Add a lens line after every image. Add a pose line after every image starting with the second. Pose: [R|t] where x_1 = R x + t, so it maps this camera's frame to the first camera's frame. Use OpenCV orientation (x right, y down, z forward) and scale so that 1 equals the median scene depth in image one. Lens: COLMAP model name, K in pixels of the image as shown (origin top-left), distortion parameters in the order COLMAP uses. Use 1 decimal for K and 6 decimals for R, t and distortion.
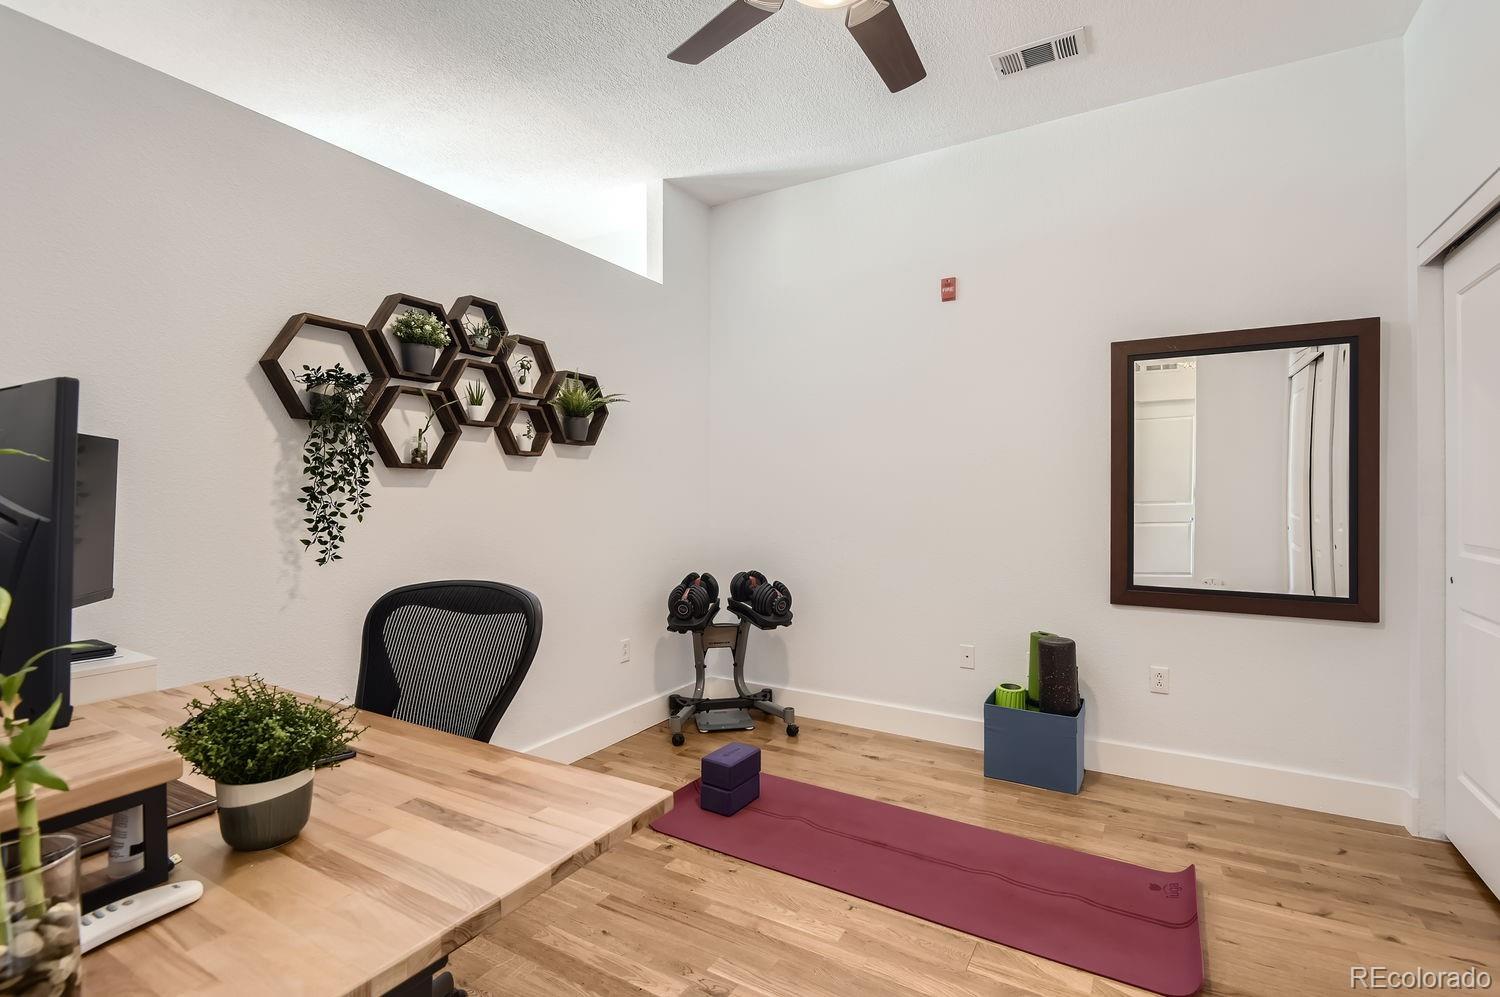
lens RADIAL K [[696.6, 0, 765.7], [0, 696.6, 499.5], [0, 0, 1]] dist [0.011340, -0.013629]
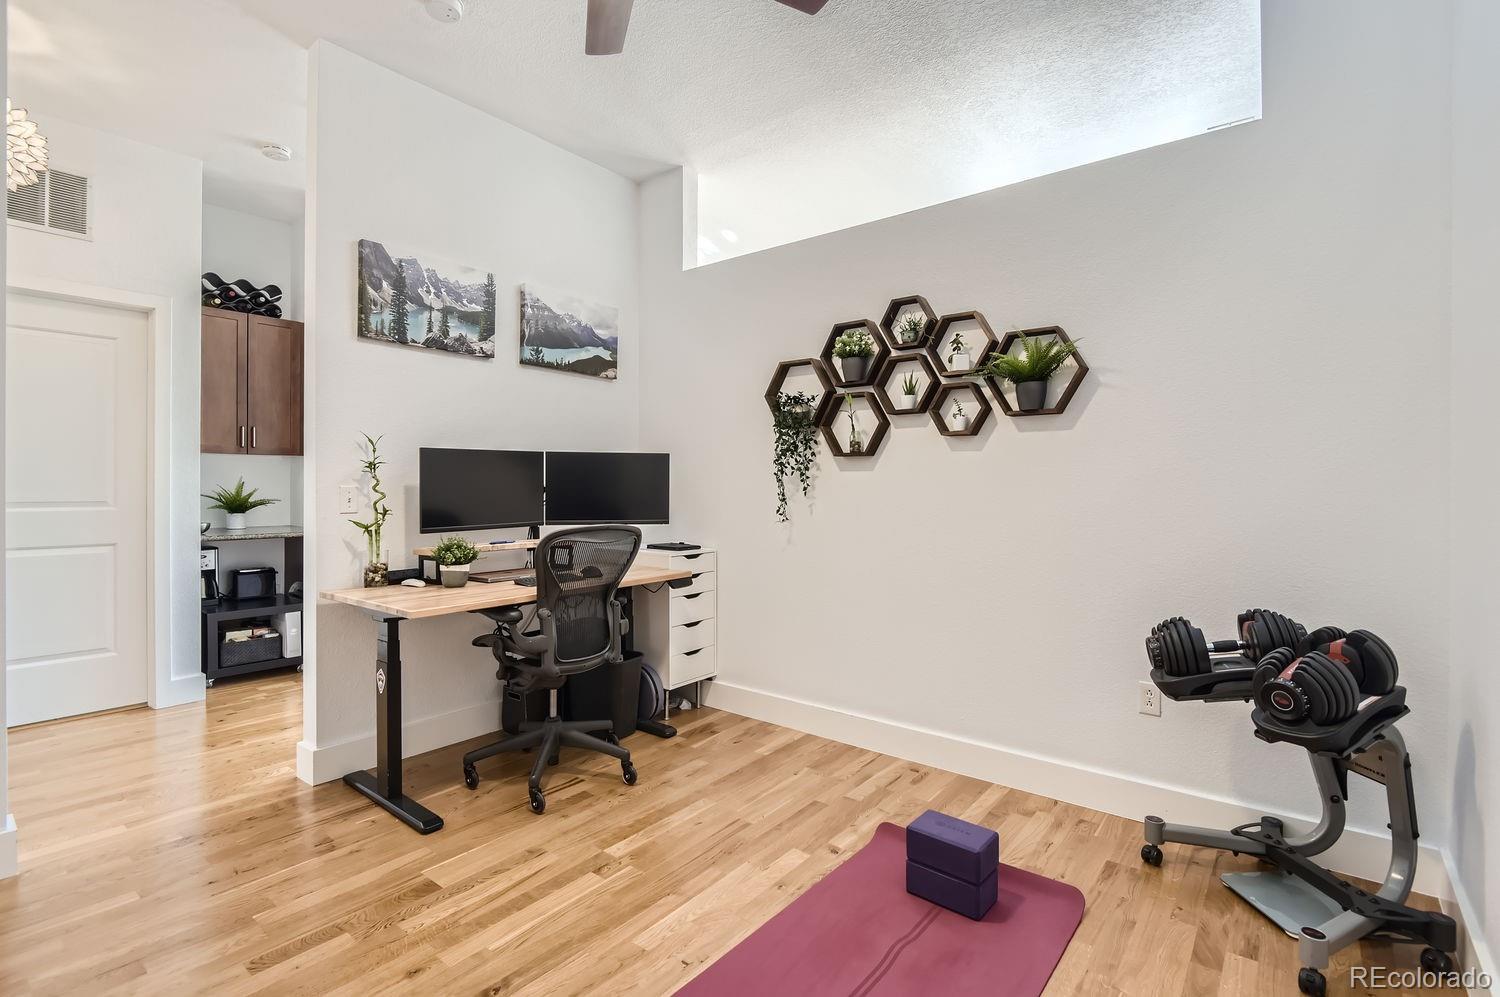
lens RADIAL K [[696.6, 0, 743.5], [0, 696.6, 495.9], [0, 0, 1]] dist [0.011340, -0.013629]
pose [[-0.164846, 0.005865, -0.986302, 0.734511], [-0.008435, 0.999937, 0.007356, 0.018776], [0.986283, 0.009532, -0.164786, 0.954656]]
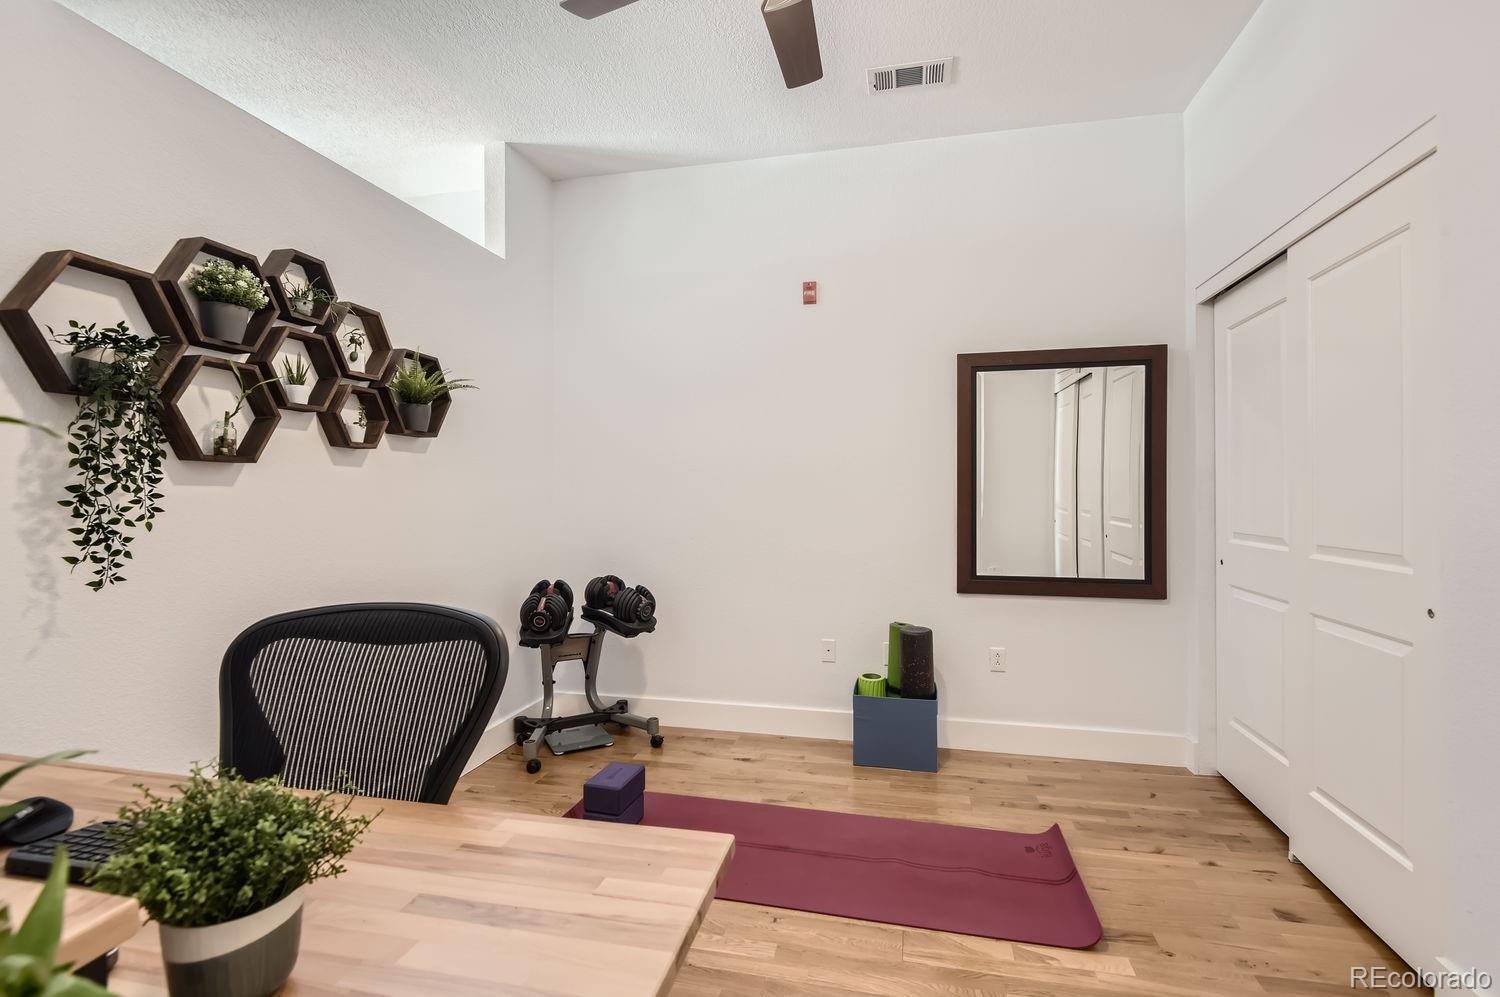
lens RADIAL K [[696.6, 0, 763.8], [0, 696.6, 498.6], [0, 0, 1]] dist [0.011340, -0.013629]
pose [[0.953360, -0.004543, 0.301801, -0.146940], [0.004493, 0.999990, 0.000858, -0.000977], [-0.301802, 0.000538, 0.953370, 0.063589]]
